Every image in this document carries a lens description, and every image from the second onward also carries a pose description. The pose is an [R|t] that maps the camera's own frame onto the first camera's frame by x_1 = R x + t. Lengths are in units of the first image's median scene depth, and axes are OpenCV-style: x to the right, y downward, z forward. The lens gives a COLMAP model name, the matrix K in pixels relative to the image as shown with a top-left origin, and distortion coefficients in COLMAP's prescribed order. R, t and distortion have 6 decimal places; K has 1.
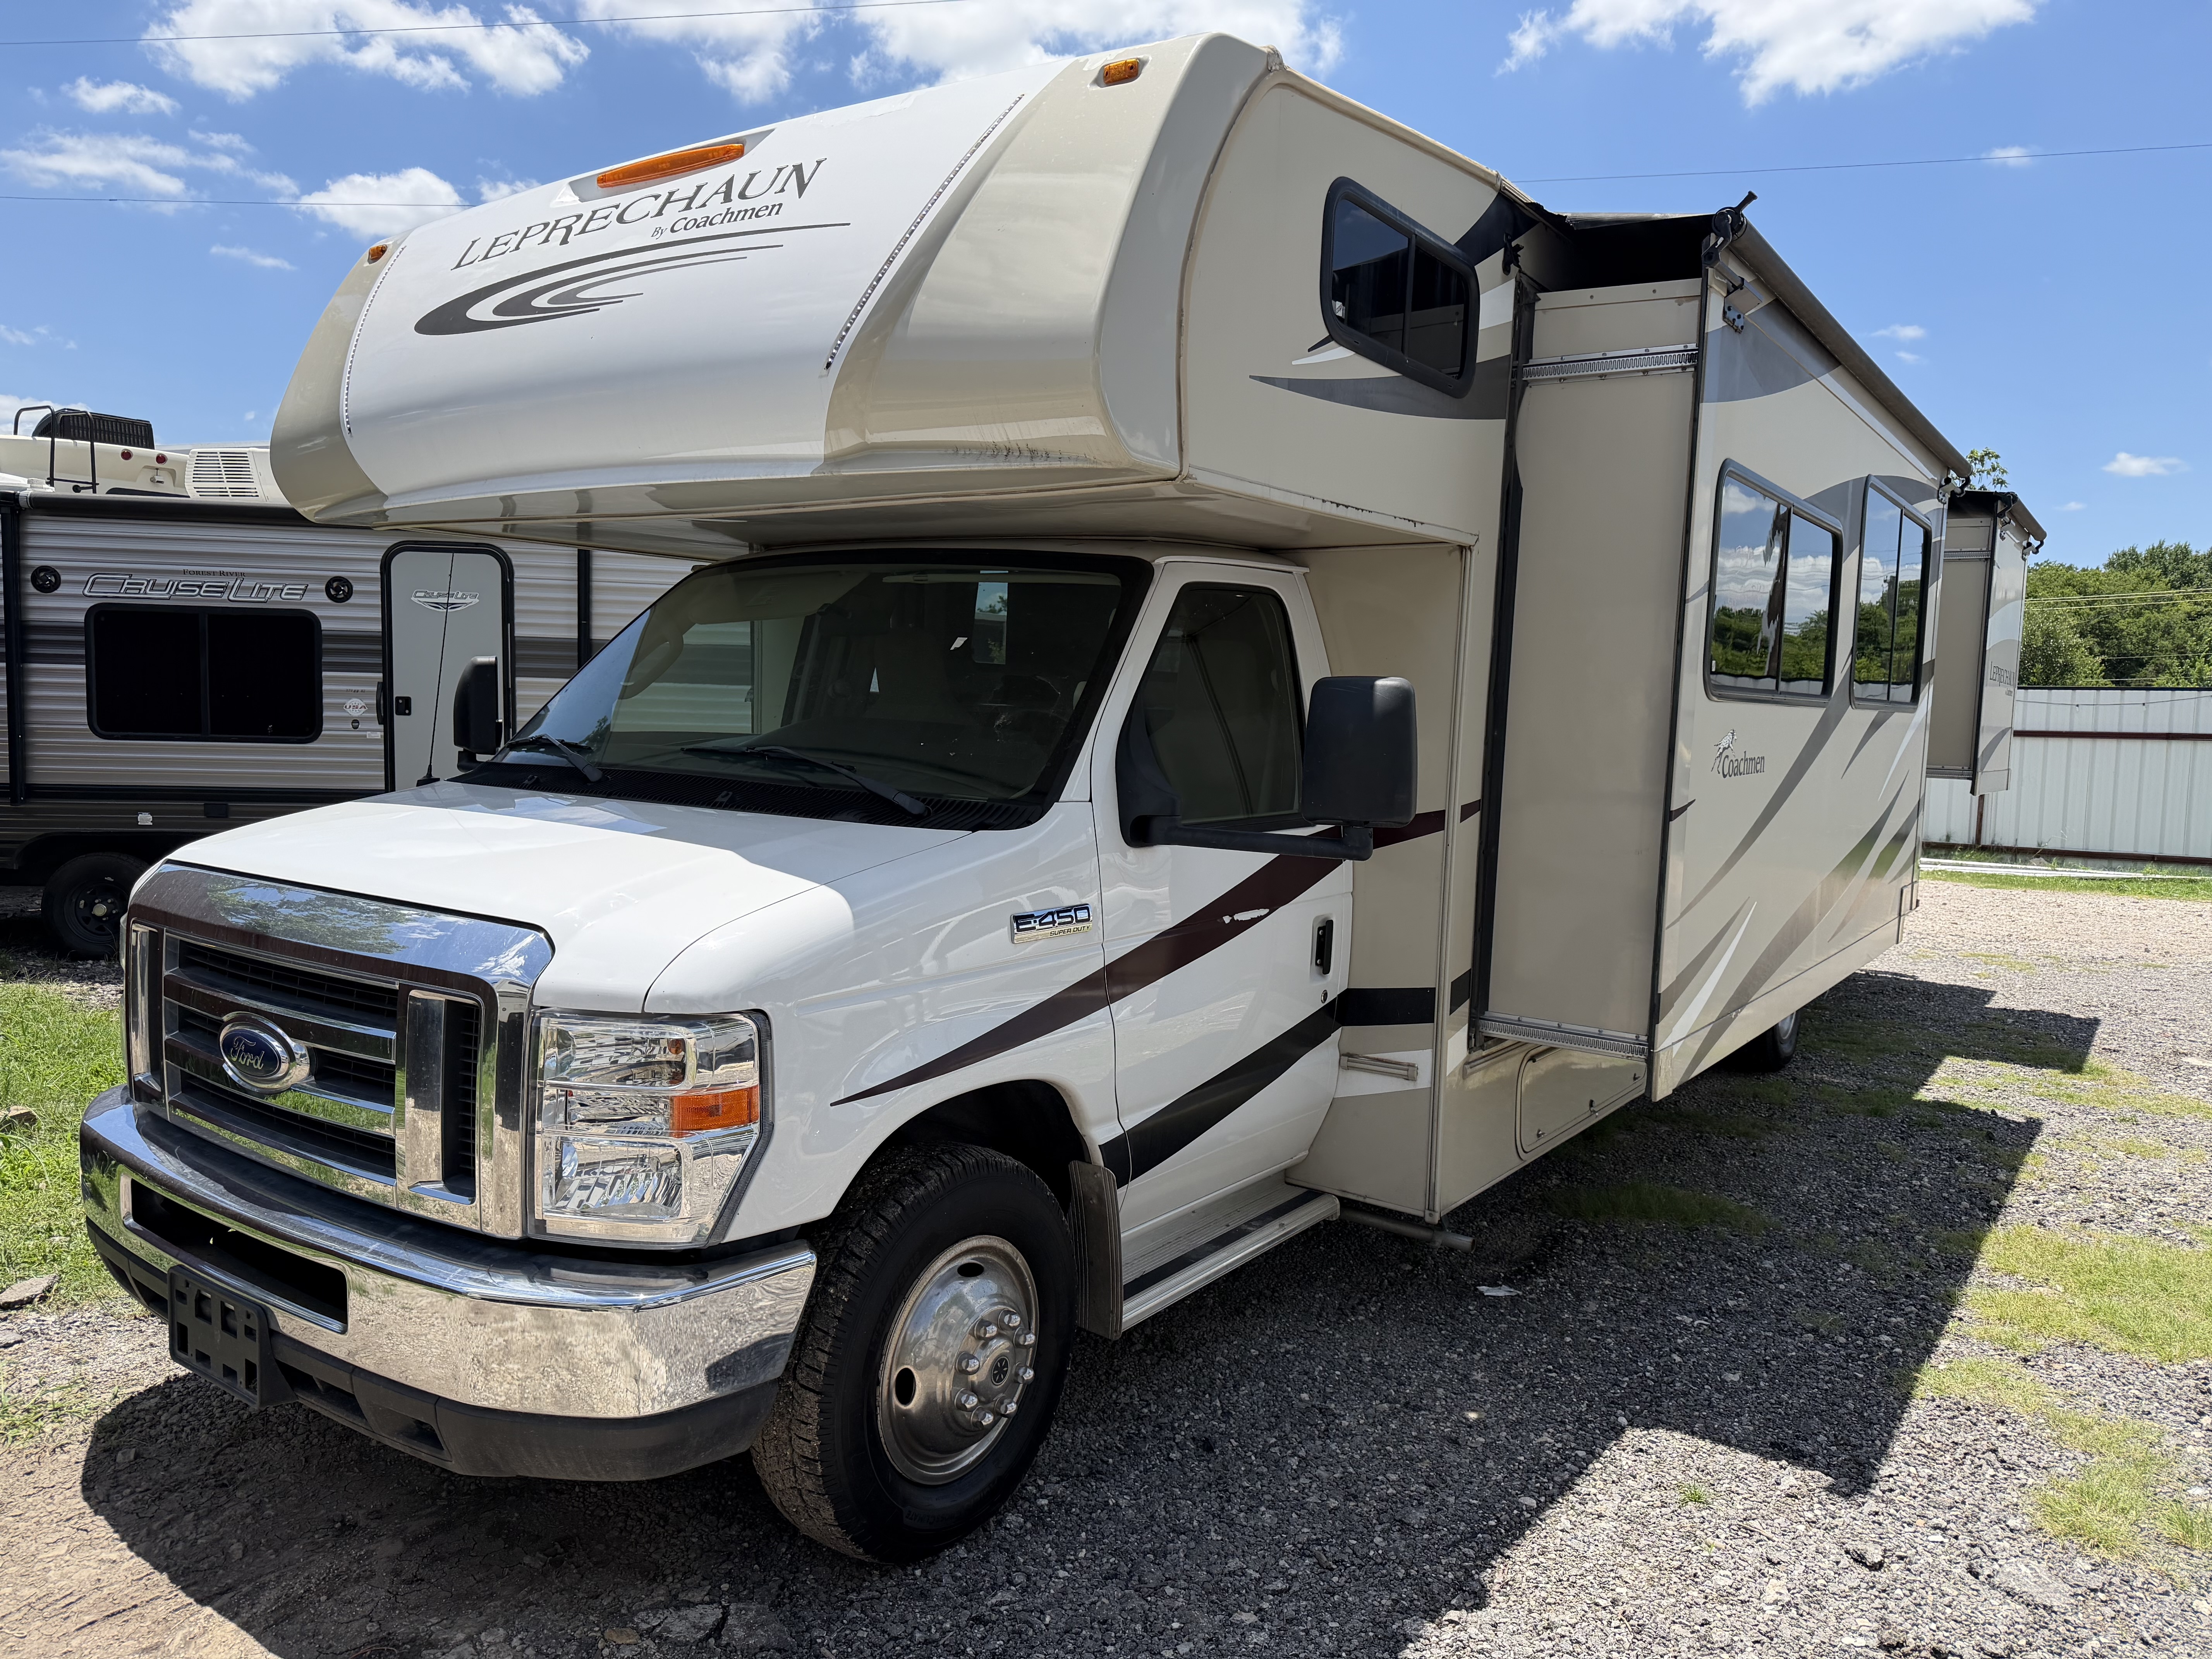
lens RADIAL K [[1561.6, 0, 1096.4], [0, 1561.6, 847.4], [0, 0, 1]] dist [0.003979, -0.008136]
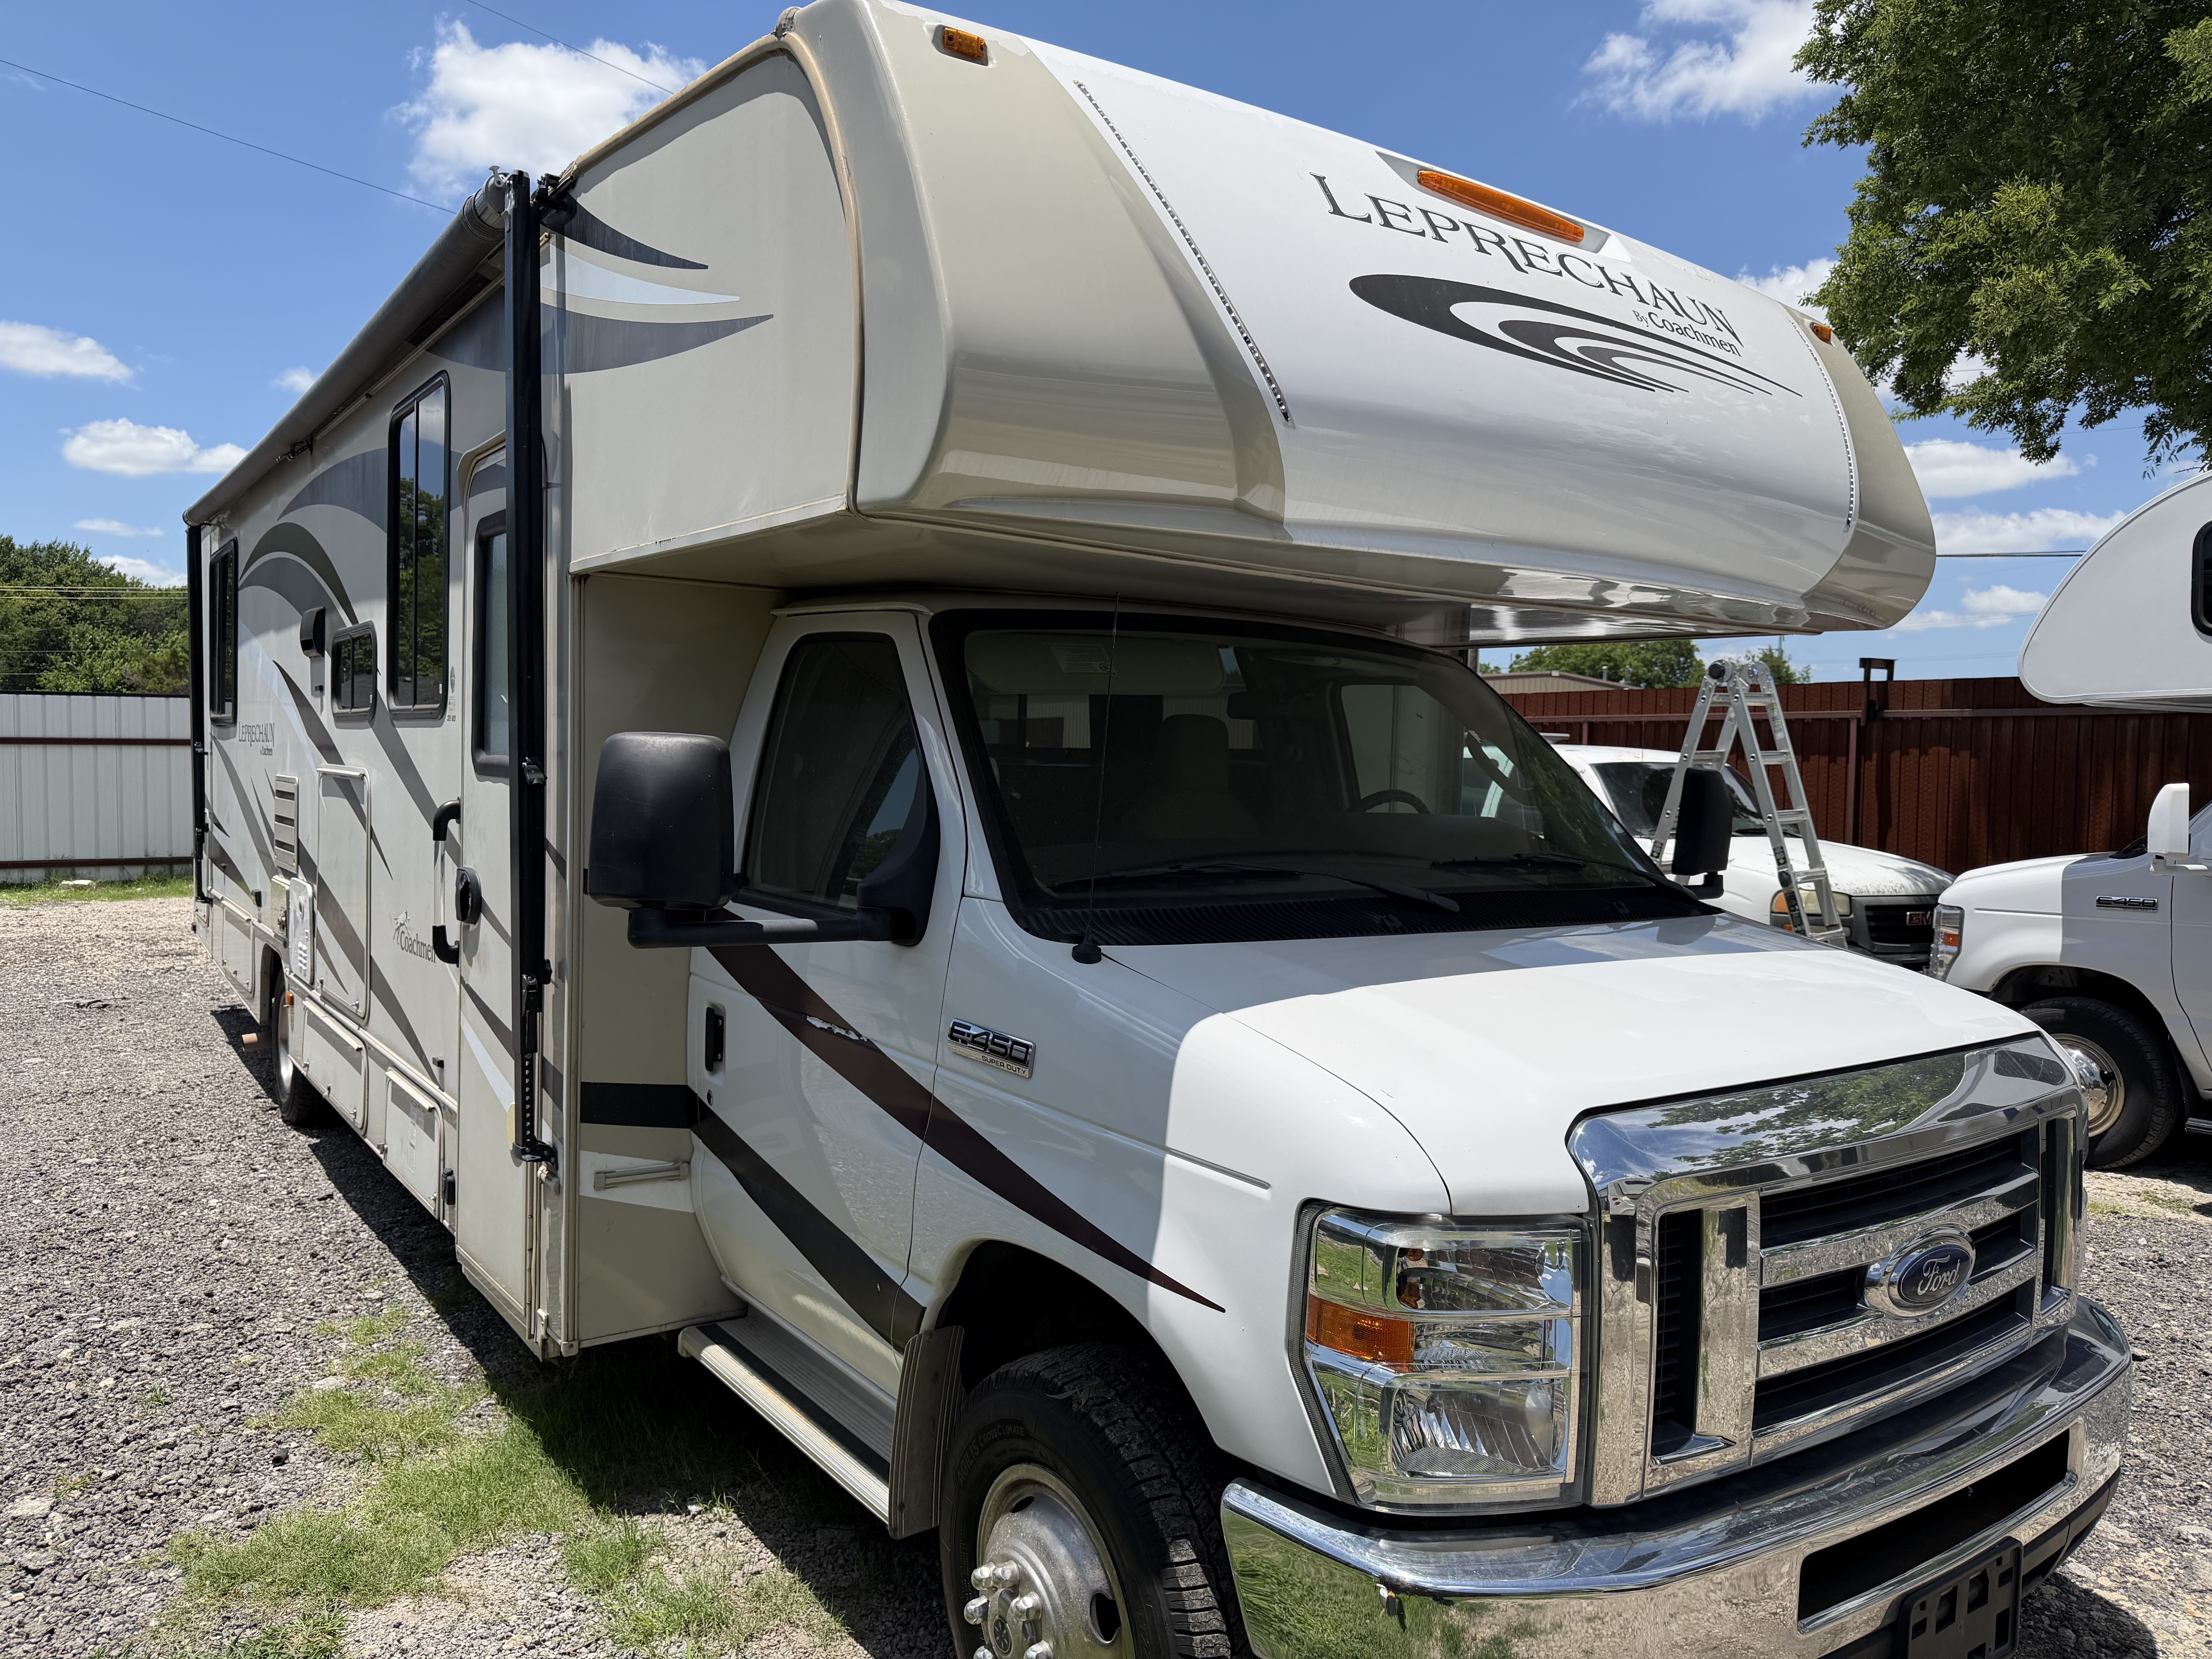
lens RADIAL K [[1561.6, 0, 1098.0], [0, 1561.6, 821.5], [0, 0, 1]] dist [0.003979, -0.008136]
pose [[0.327132, -0.055912, 0.943323, -1.251724], [0.065205, 0.997204, 0.036493, -0.141922], [-0.942726, 0.049571, 0.329863, 0.980358]]
